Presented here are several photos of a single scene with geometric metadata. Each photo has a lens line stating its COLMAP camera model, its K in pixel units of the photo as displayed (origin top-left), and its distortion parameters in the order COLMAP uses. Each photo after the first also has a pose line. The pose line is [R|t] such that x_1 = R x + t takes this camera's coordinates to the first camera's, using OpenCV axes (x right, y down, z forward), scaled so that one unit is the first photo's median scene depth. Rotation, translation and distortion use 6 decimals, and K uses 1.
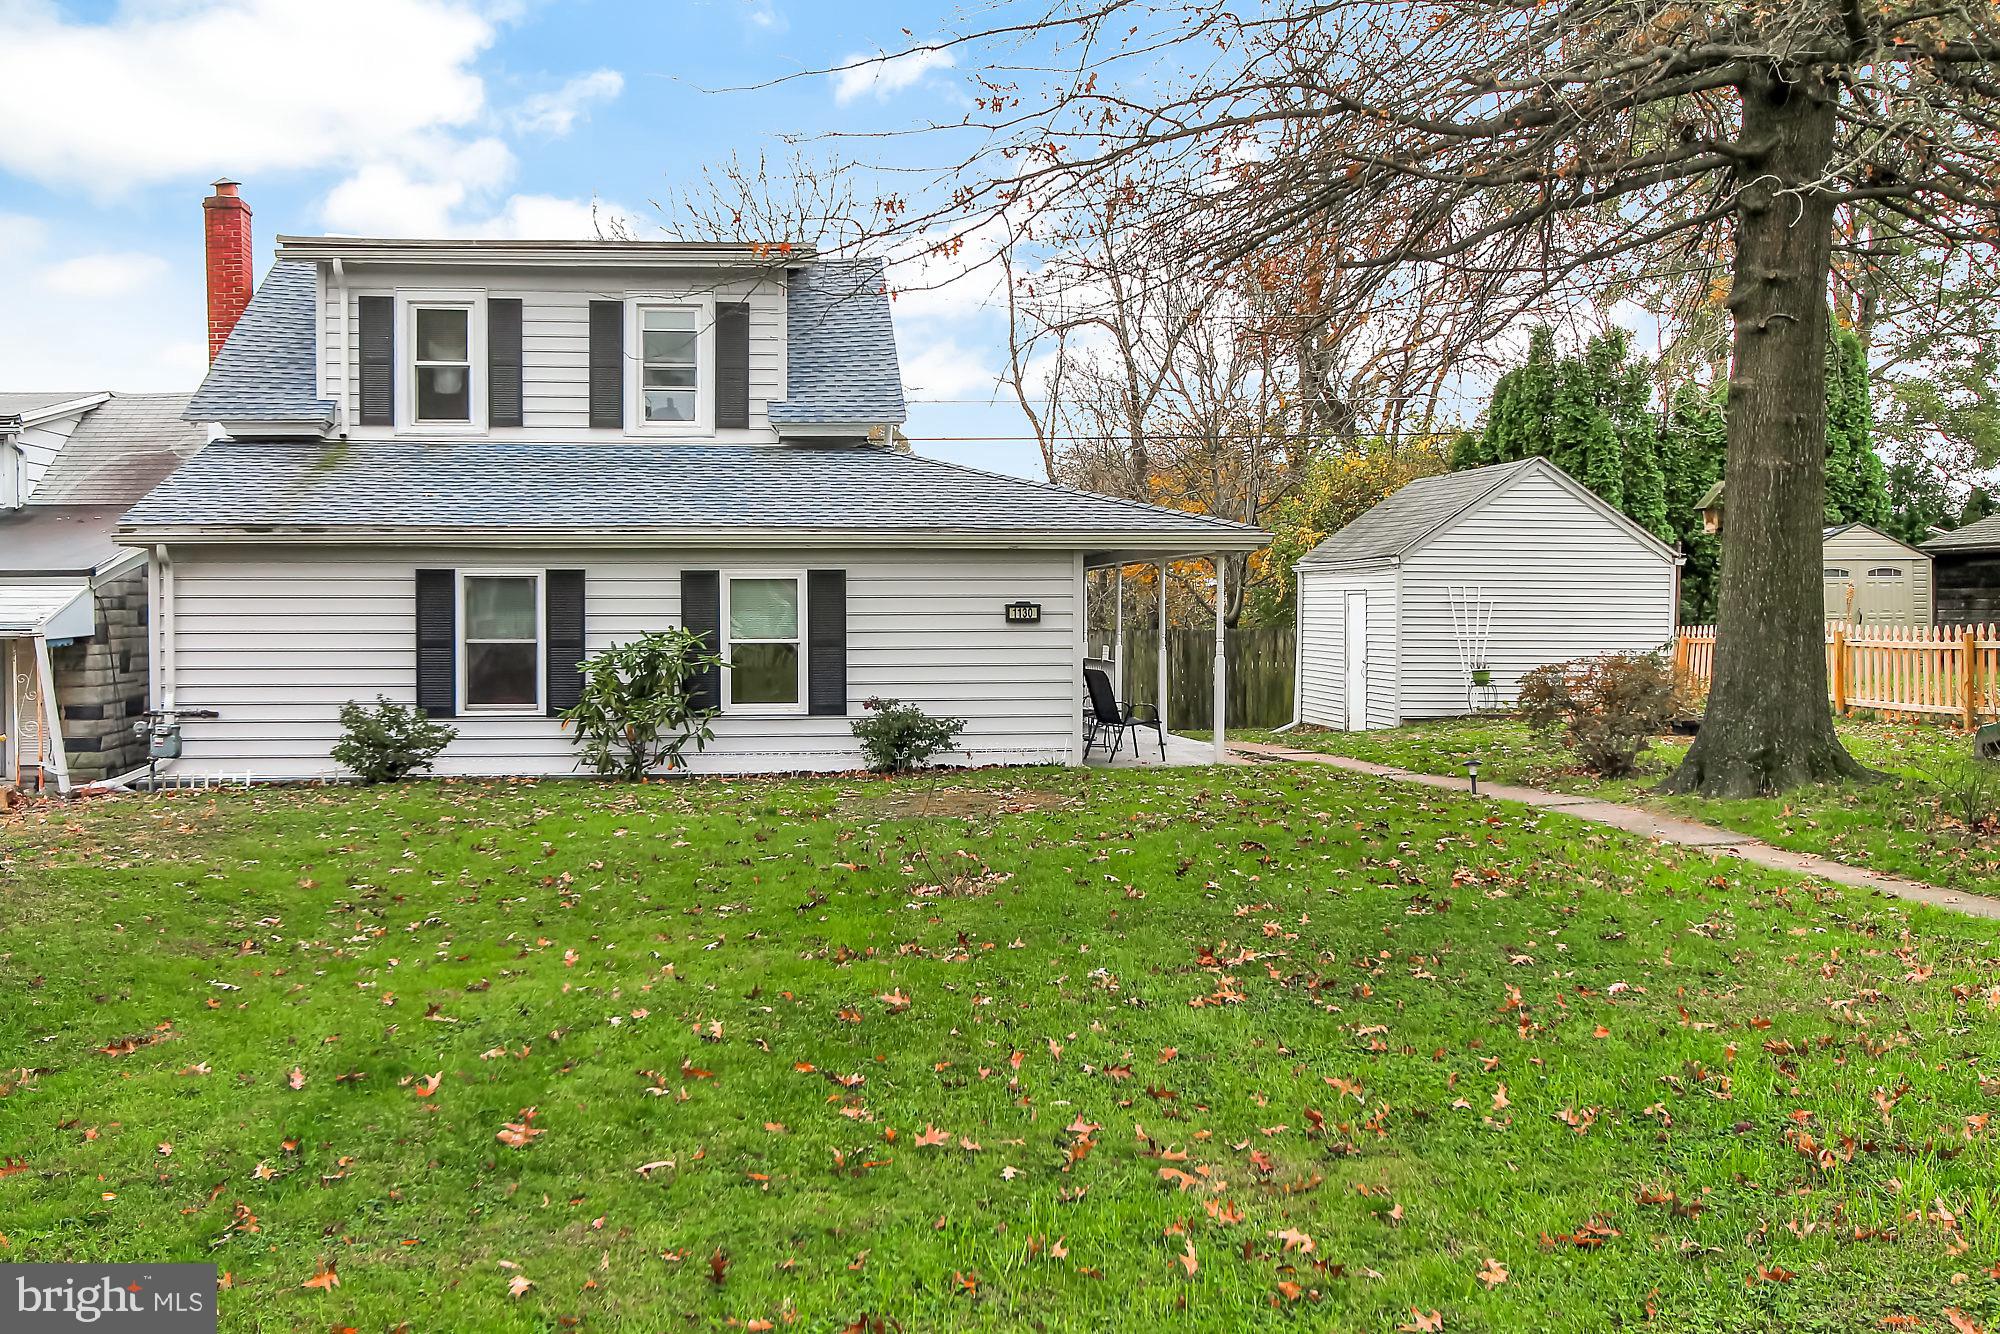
lens RADIAL K [[1993.3, 0, 1000.0], [0, 1993.3, 667.0], [0, 0, 1]] dist [-0.015219, -0.001675]
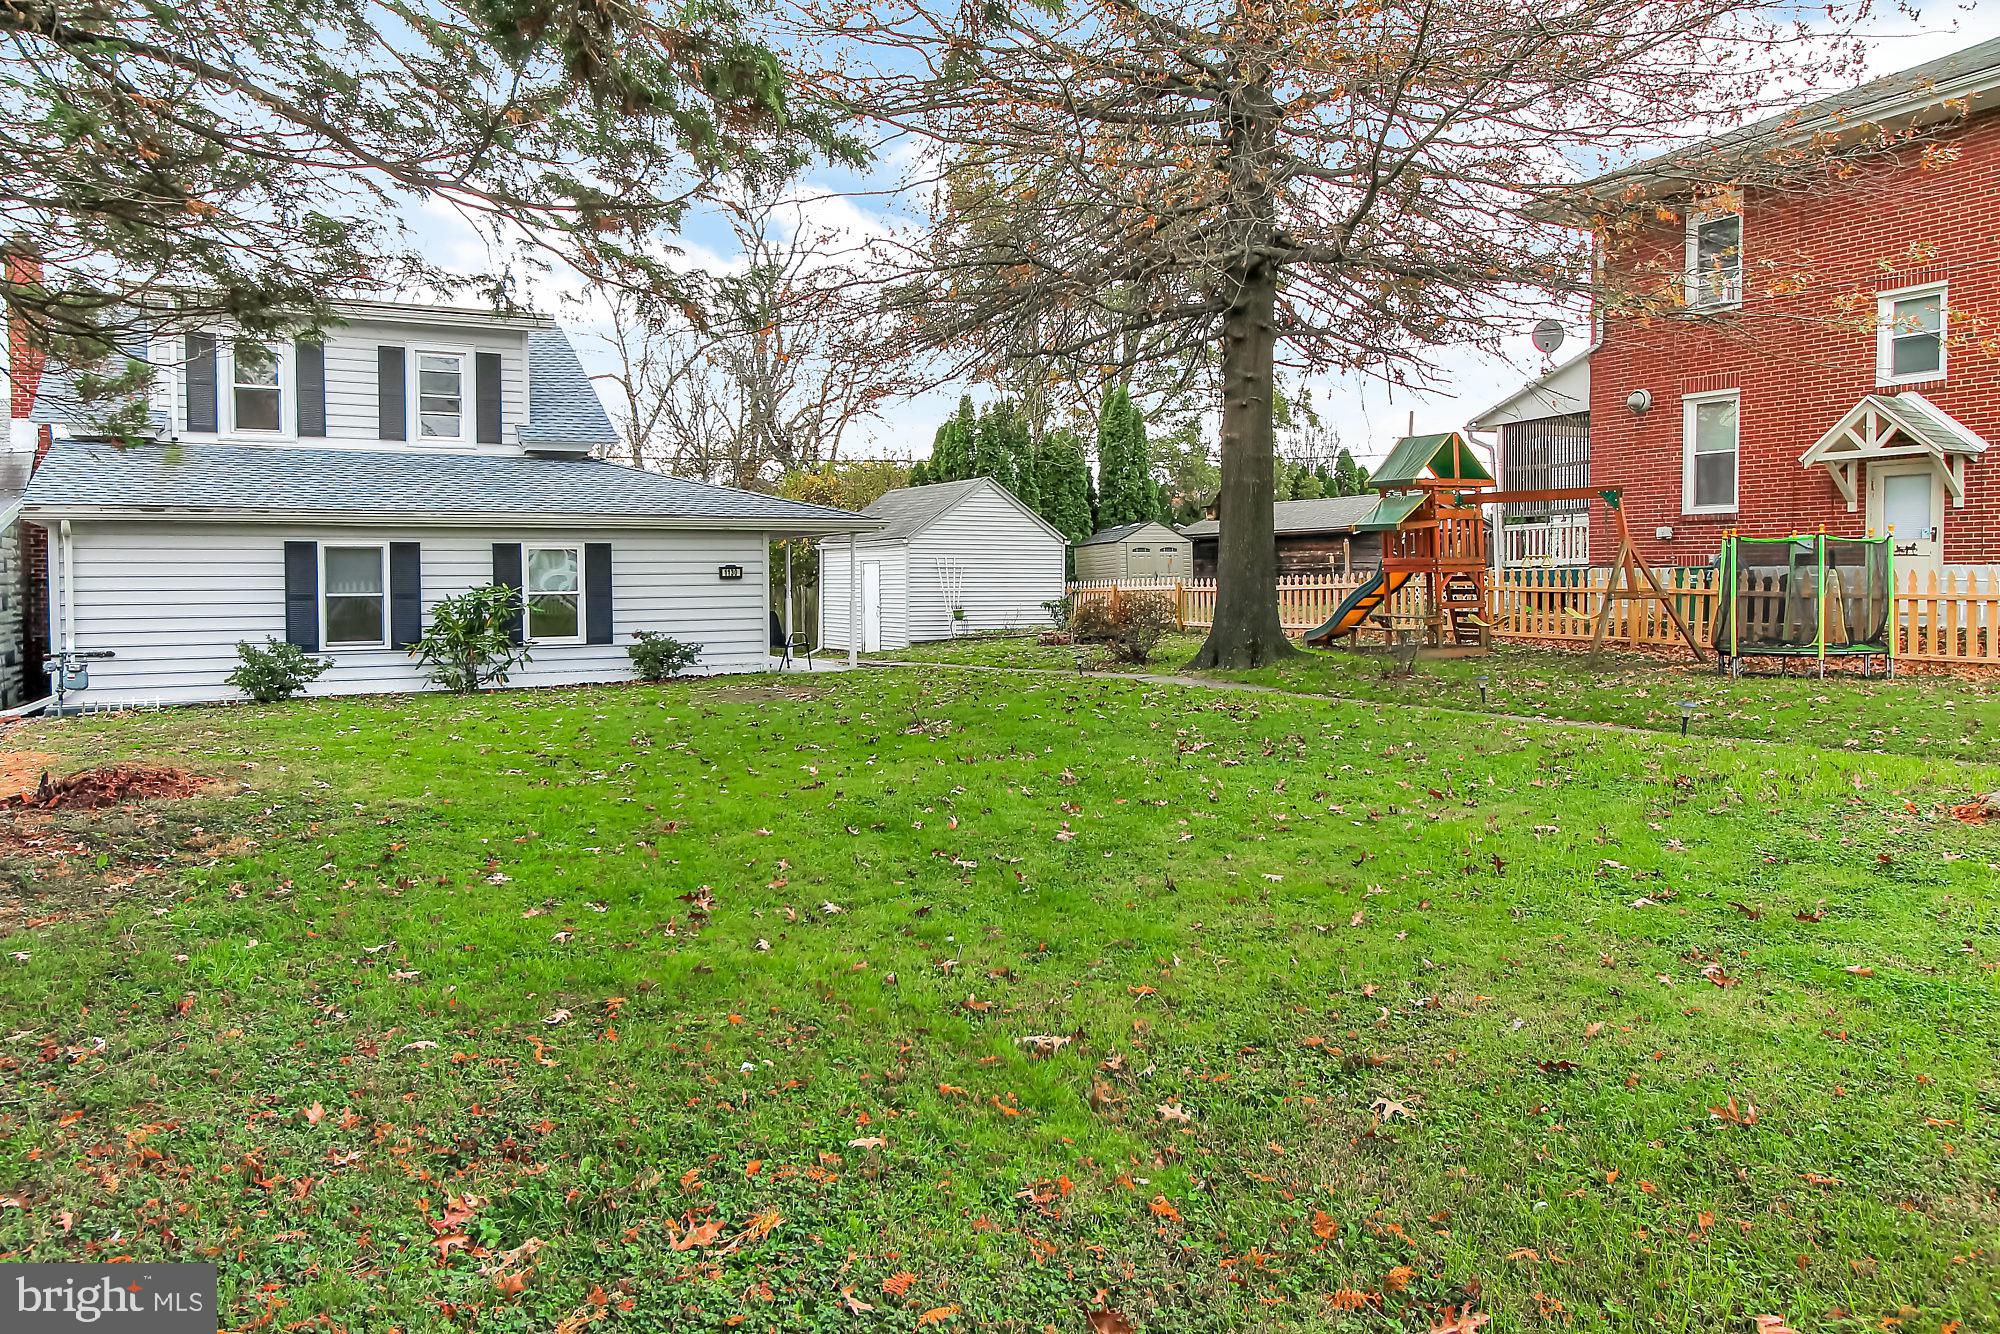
lens RADIAL K [[1357.5, 0, 1002.3], [0, 1357.5, 615.0], [0, 0, 1]] dist [0.004252, 0.002955]
pose [[0.923498, -0.016960, 0.383228, -0.192468], [0.018620, 0.999826, -0.000622, 0.009218], [-0.383151, 0.007710, 0.923654, -0.020525]]
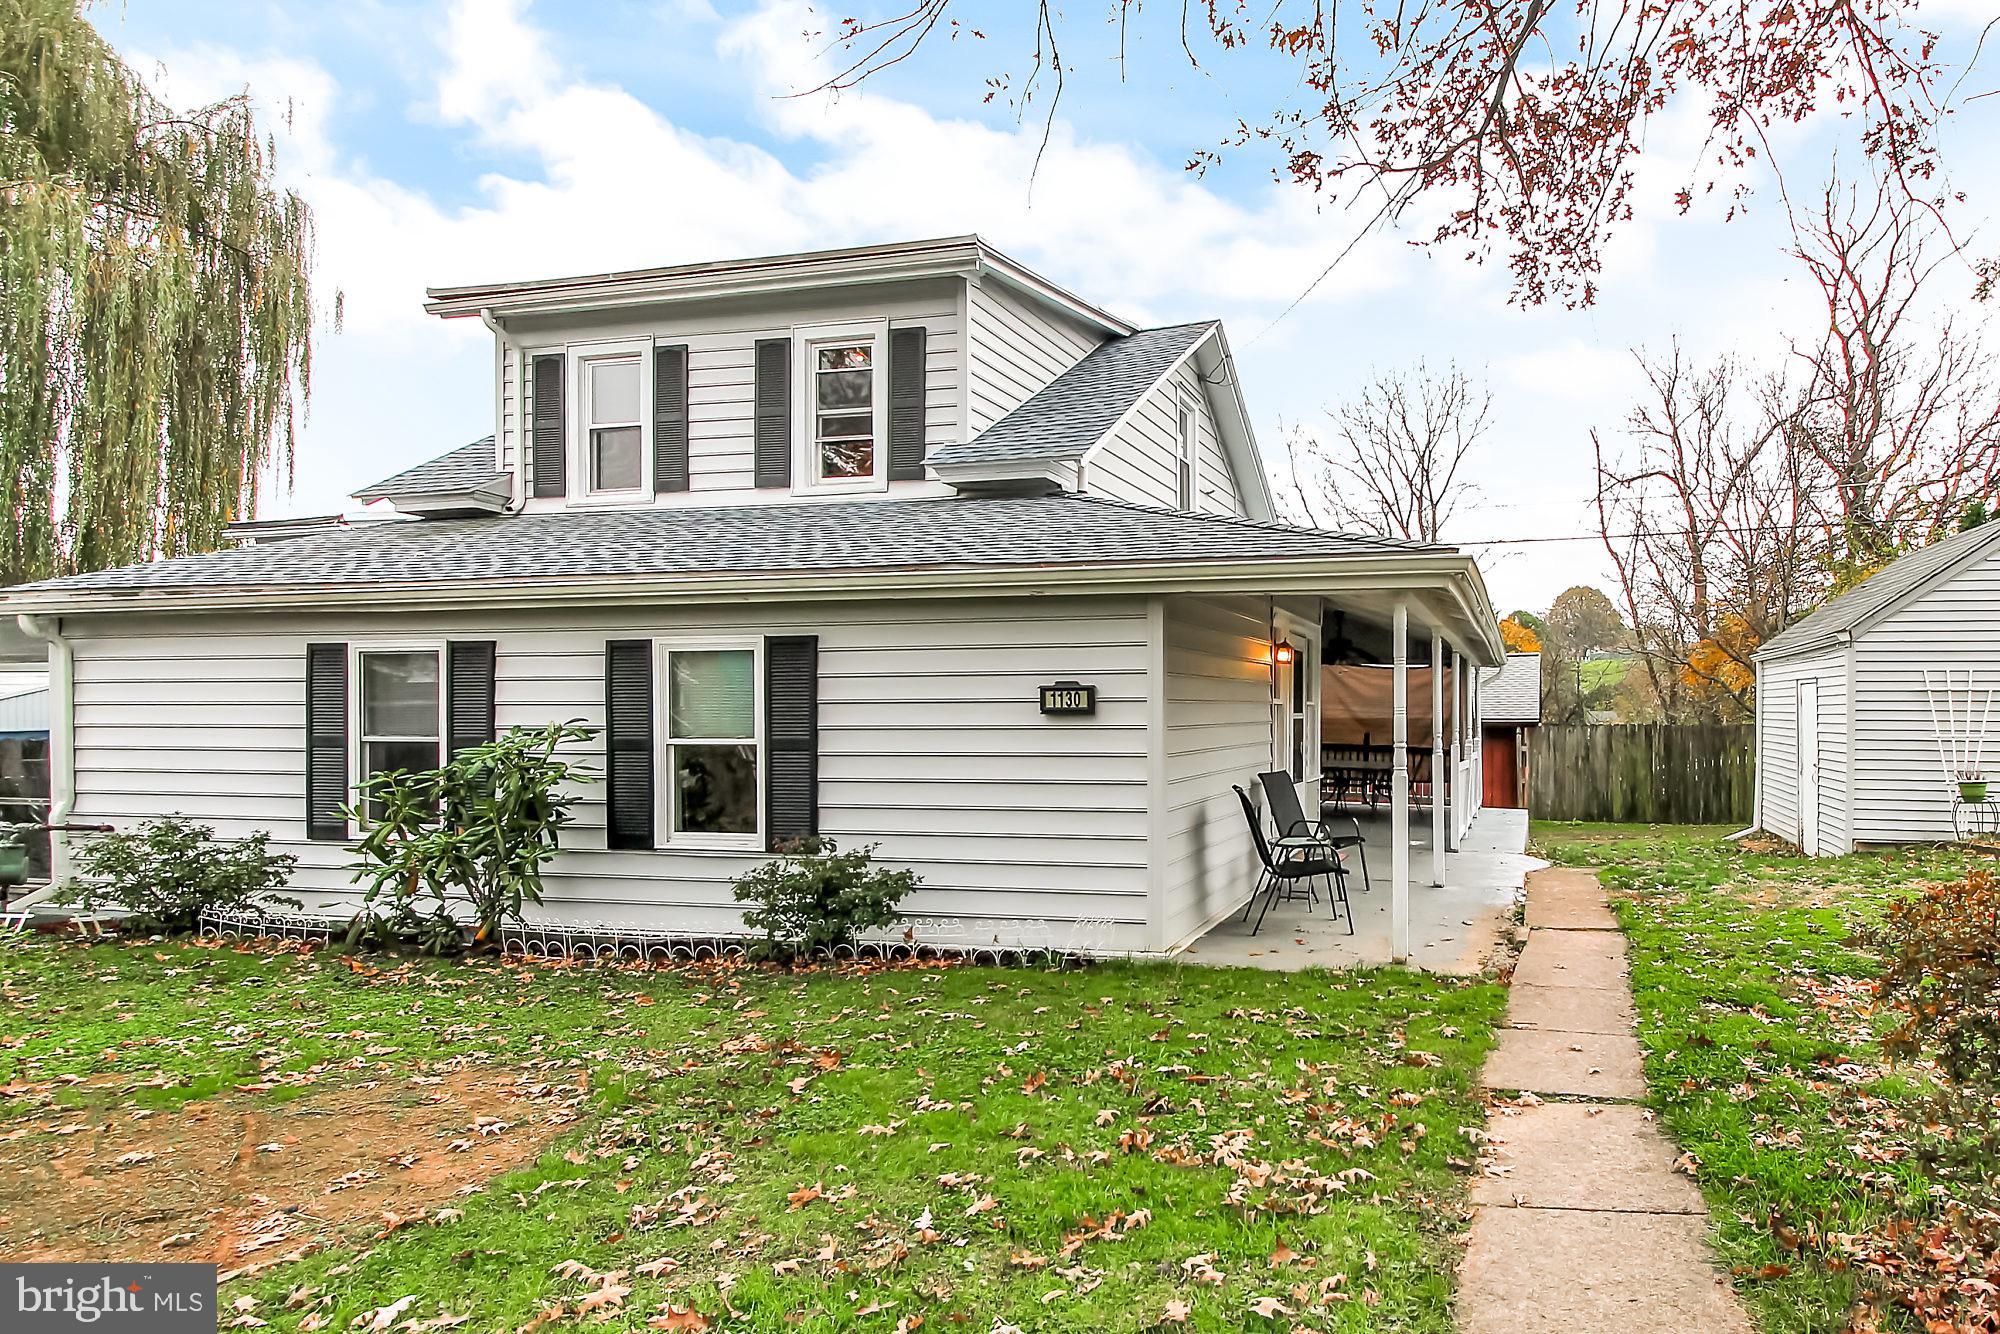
lens RADIAL K [[1174.5, 0, 1266.6], [0, 1174.5, 712.4], [0, 0, 1]] dist [0.004047, 0.001264]
pose [[0.939678, 0.000392, -0.342060, 0.196675], [-0.009673, 0.999630, -0.025427, -0.014388], [0.341924, 0.027202, 0.939334, 0.678062]]
